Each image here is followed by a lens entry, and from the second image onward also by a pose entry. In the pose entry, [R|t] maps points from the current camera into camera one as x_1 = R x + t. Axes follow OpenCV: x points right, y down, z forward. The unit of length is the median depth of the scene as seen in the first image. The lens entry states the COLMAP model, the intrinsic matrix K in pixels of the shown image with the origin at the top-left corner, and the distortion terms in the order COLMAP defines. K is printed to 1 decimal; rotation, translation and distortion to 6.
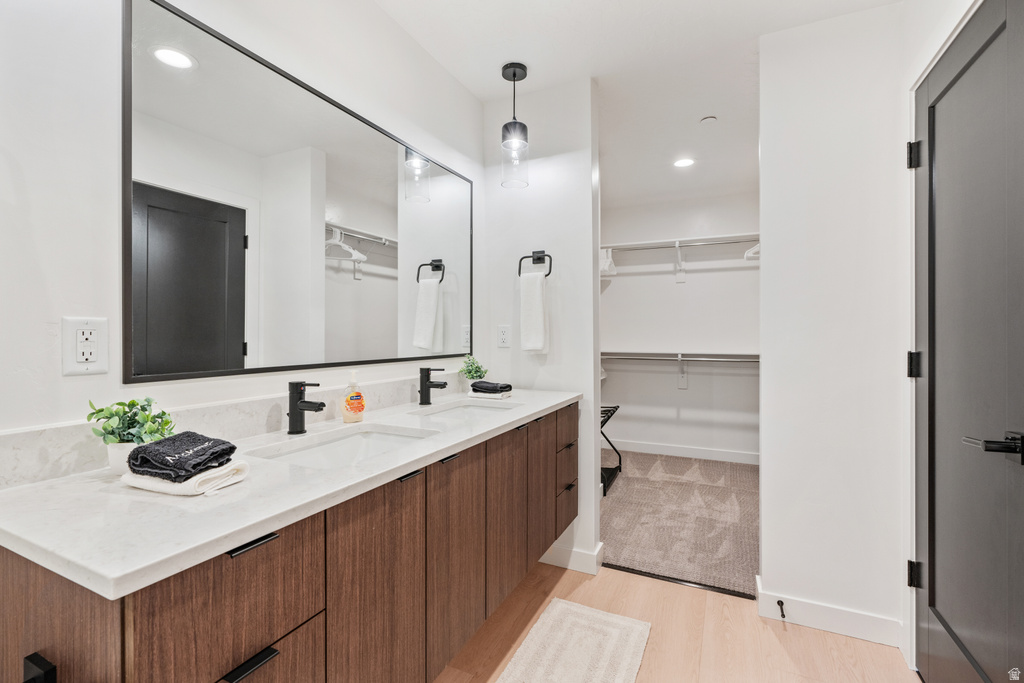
lens RADIAL K [[454.5, 0, 518.8], [0, 454.5, 345.2], [0, 0, 1]] dist [-0.004129, 0.000672]
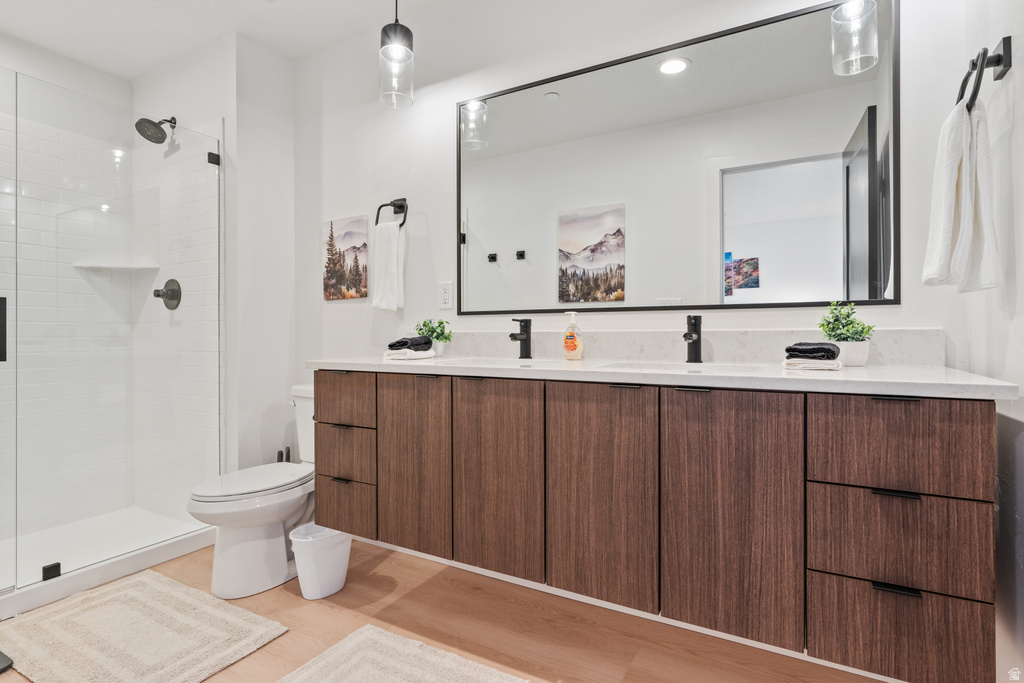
lens RADIAL K [[512.0, 0, 508.3], [0, 512.0, 337.9], [0, 0, 1]] dist [-0.003293, 0.000511]
pose [[-0.070643, 0.007102, -0.997476, 1.236057], [-0.018230, 0.999798, 0.008409, 0.153117], [0.997335, 0.018778, -0.070499, 1.315960]]
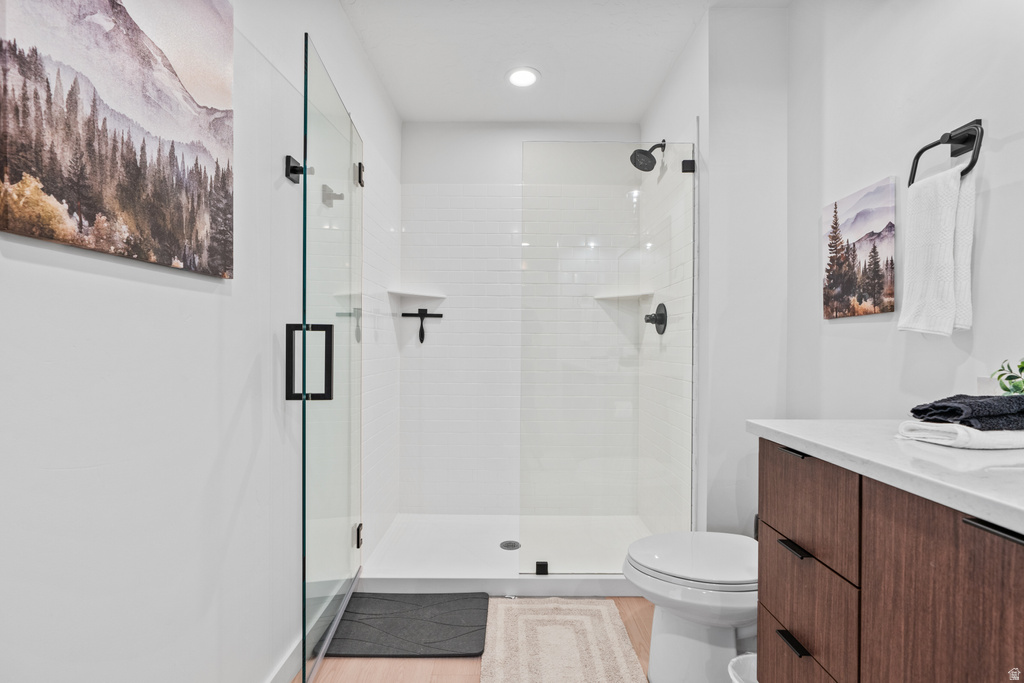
lens RADIAL K [[454.5, 0, 518.8], [0, 454.5, 345.2], [0, 0, 1]] dist [-0.004129, 0.000672]
pose [[-0.898678, -0.003396, -0.438595, 0.438364], [-0.015001, 0.999623, 0.022999, 0.078921], [0.438352, 0.027248, -0.898390, 1.180229]]
